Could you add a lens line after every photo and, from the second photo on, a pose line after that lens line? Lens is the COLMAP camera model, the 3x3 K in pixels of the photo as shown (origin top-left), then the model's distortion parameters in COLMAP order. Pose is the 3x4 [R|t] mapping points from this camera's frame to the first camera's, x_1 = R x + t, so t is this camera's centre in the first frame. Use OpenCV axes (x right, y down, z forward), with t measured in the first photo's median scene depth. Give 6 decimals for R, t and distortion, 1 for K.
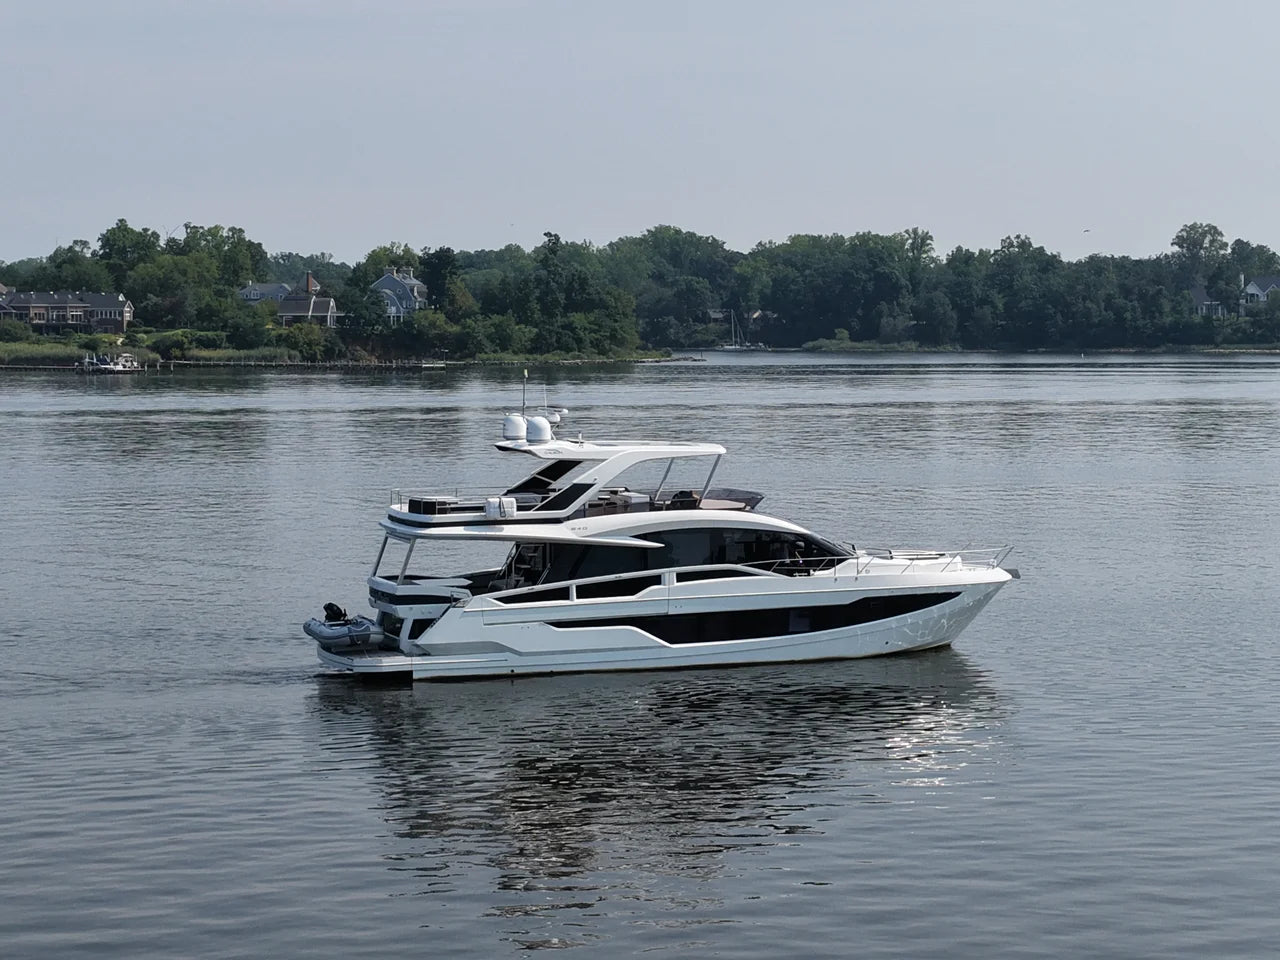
lens RADIAL K [[2808.0, 0, 715.2], [0, 2808.0, 481.1], [0, 0, 1]] dist [-0.052407, 0.423610]
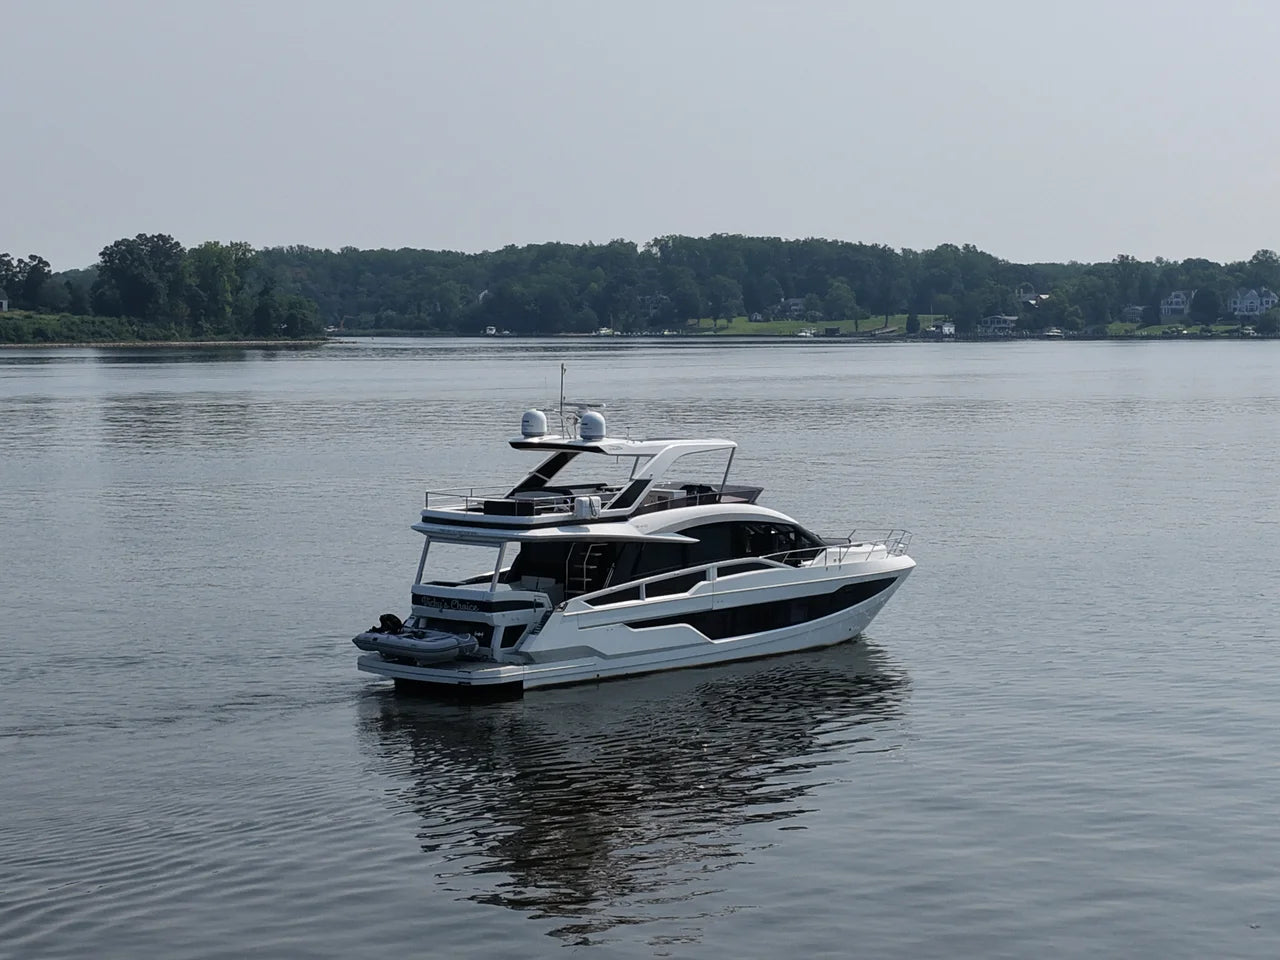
lens RADIAL K [[2808.0, 0, 715.2], [0, 2808.0, 481.1], [0, 0, 1]] dist [-0.052407, 0.423610]
pose [[0.878742, -0.023727, 0.476707, -0.454803], [0.022929, 0.999709, 0.007493, -0.004971], [-0.476746, 0.004346, 0.879030, 0.120649]]
